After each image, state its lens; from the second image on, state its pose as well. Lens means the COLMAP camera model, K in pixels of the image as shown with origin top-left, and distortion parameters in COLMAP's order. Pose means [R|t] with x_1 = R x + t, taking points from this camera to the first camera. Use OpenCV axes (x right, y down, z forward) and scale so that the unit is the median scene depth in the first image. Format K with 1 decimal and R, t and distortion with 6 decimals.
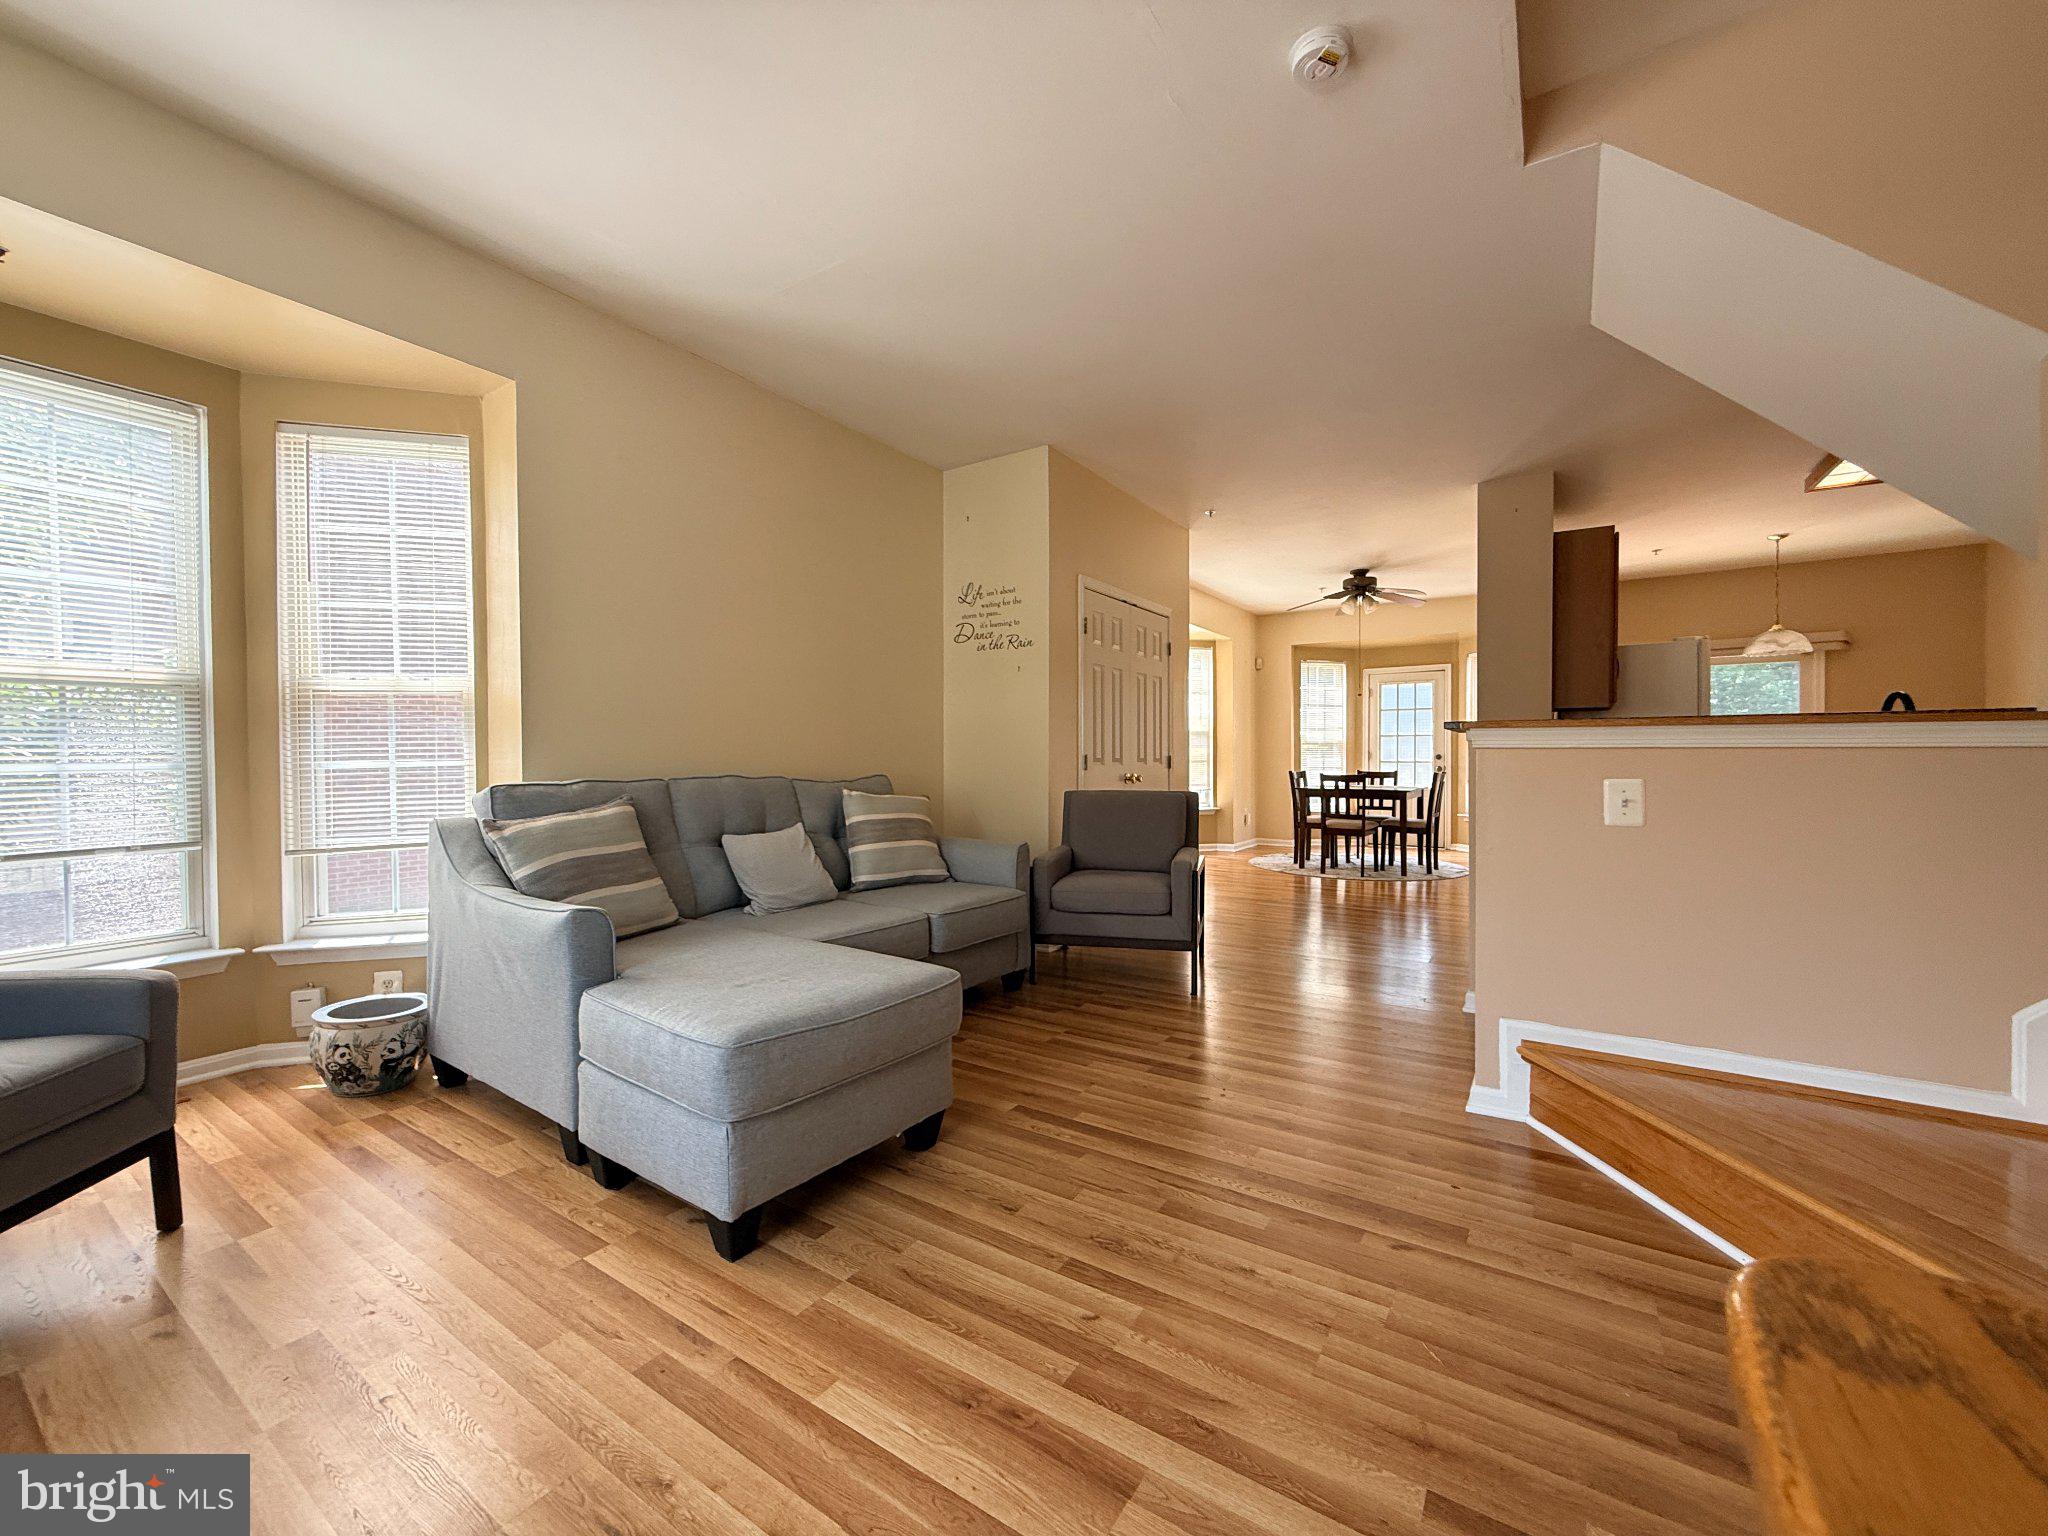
lens RADIAL K [[817.3, 0, 1020.3], [0, 817.3, 766.4], [0, 0, 1]] dist [0.000486, 0.000129]
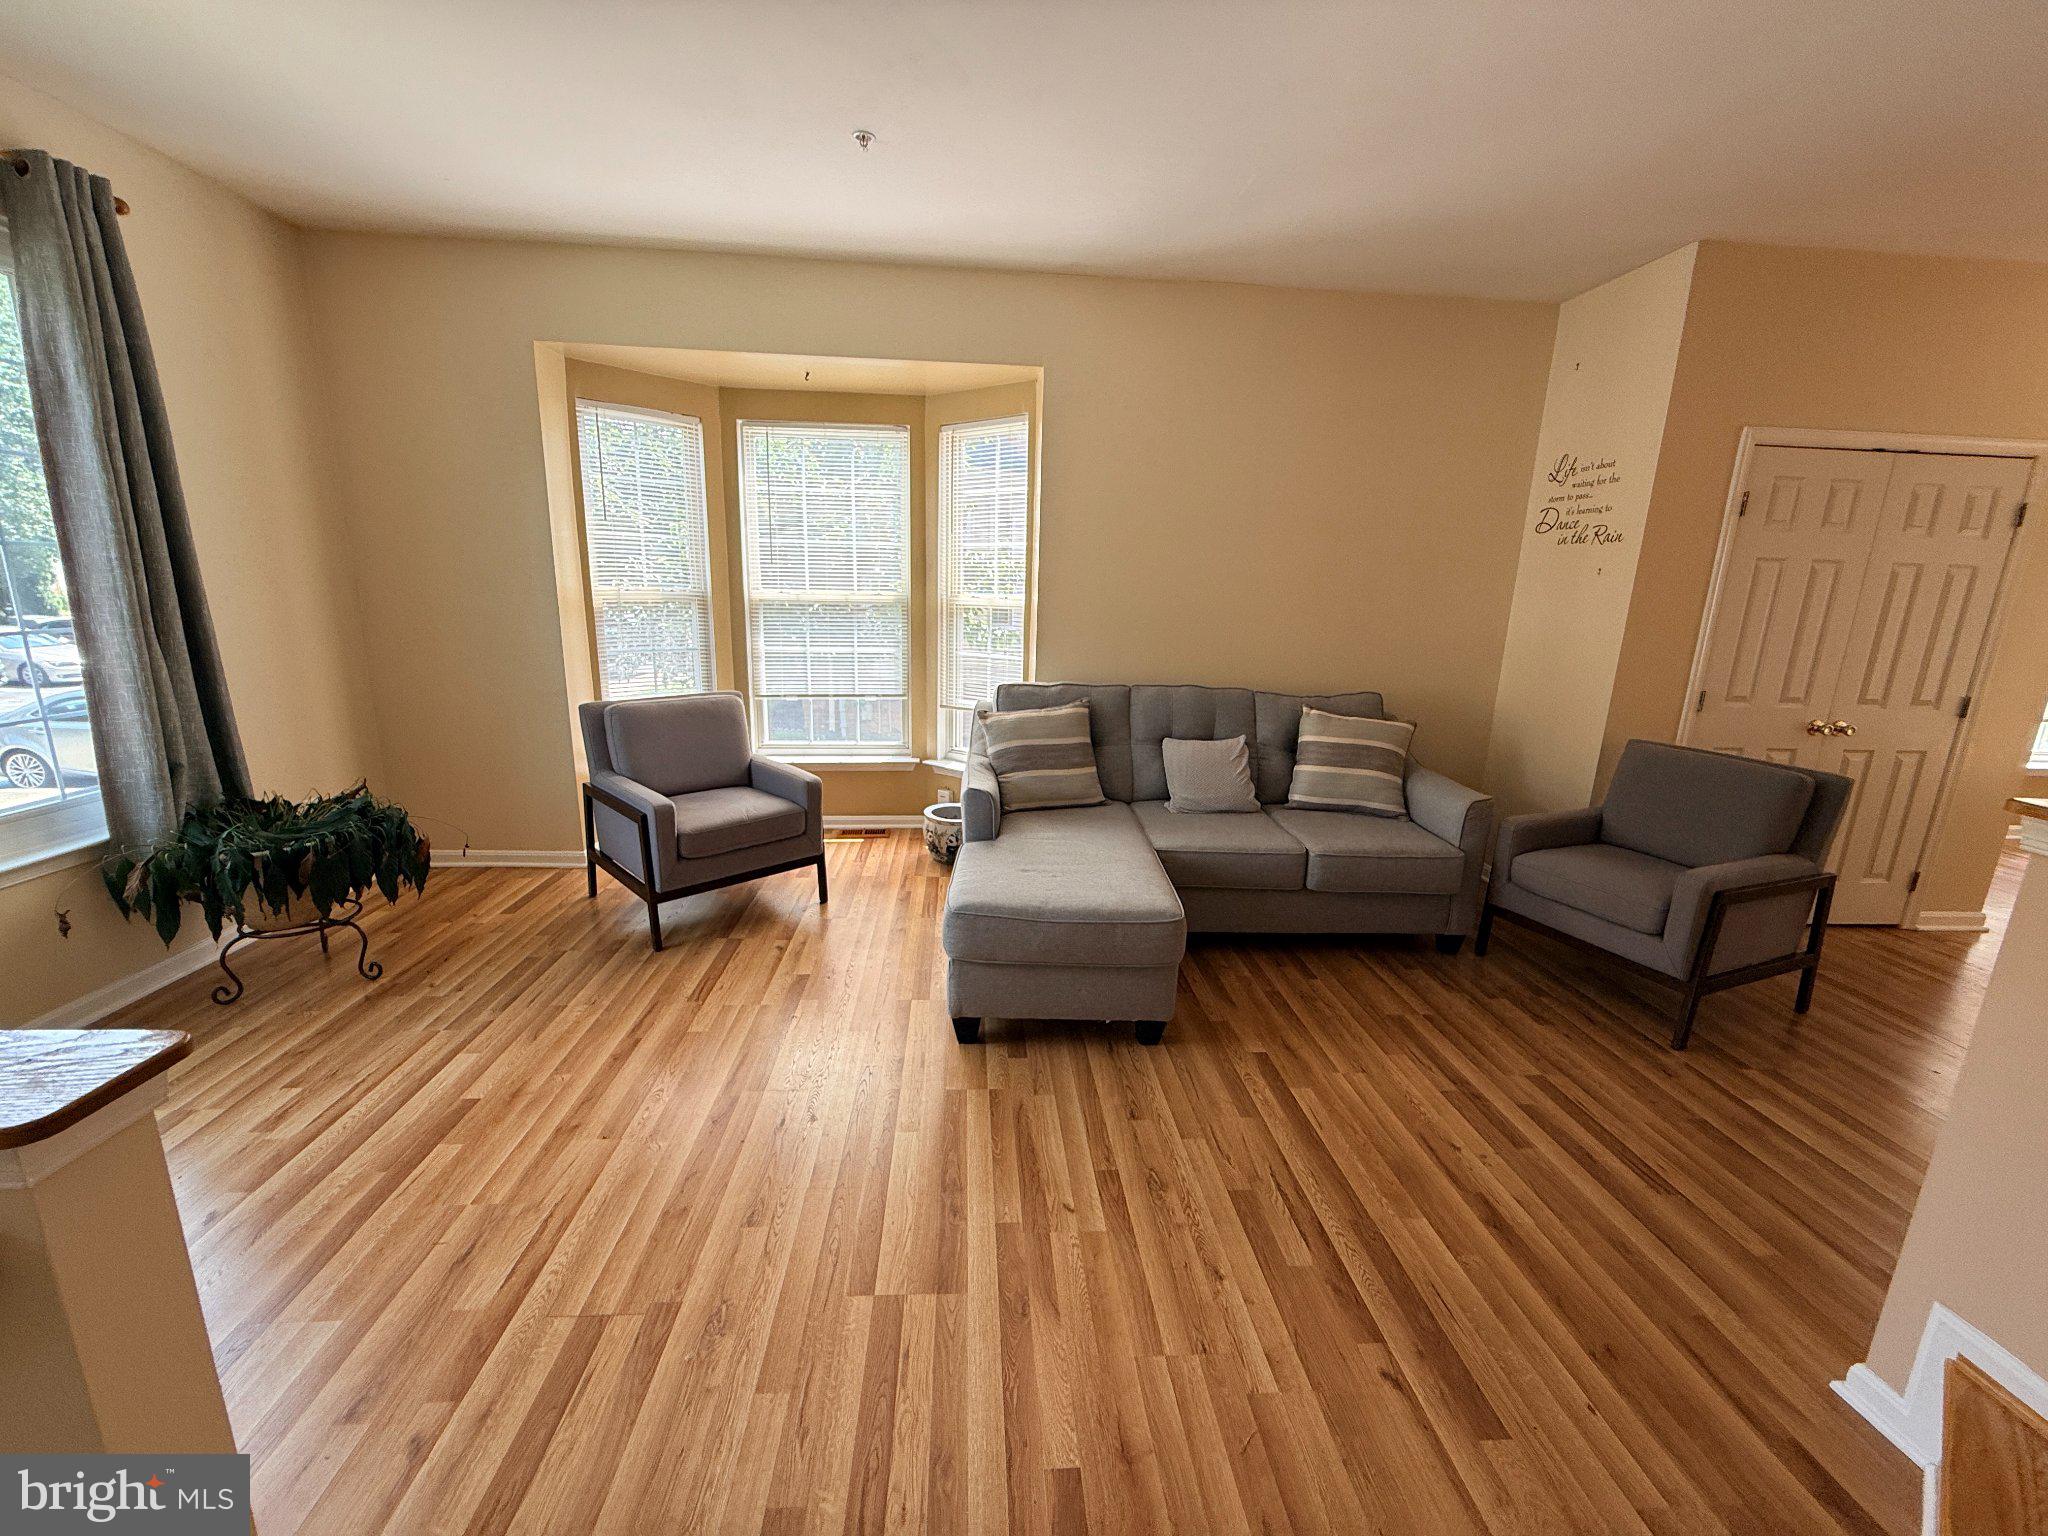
lens RADIAL K [[817.3, 0, 1021.4], [0, 817.3, 765.5], [0, 0, 1]] dist [0.000486, 0.000129]
pose [[0.607935, 0.197026, -0.769153, 0.497263], [-0.039315, 0.975004, 0.218682, -0.148362], [0.793013, -0.102705, 0.600485, 0.146553]]
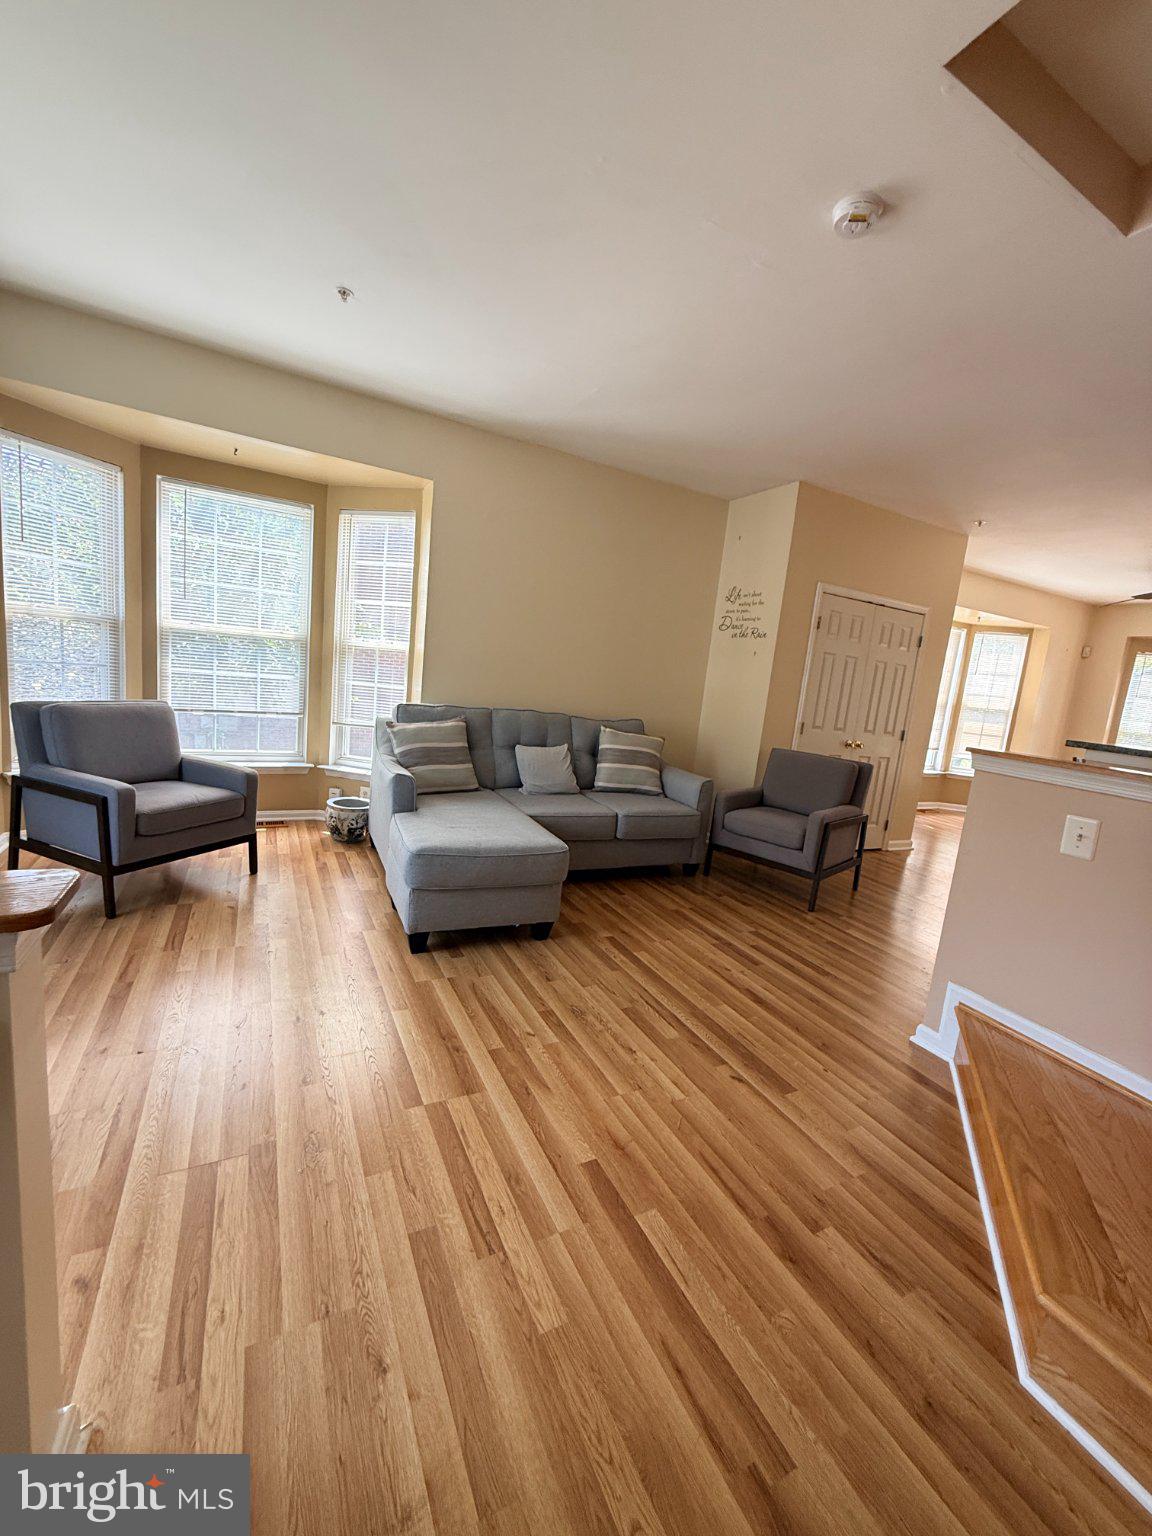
lens RADIAL K [[612.9, 0, 577.1], [0, 612.9, 764.6], [0, 0, 1]] dist [0.000486, 0.000129]
pose [[0.867803, 0.163303, -0.469308, 0.420921], [-0.108817, 0.983986, 0.141178, -0.083590], [0.484847, -0.071446, 0.871676, -0.075866]]
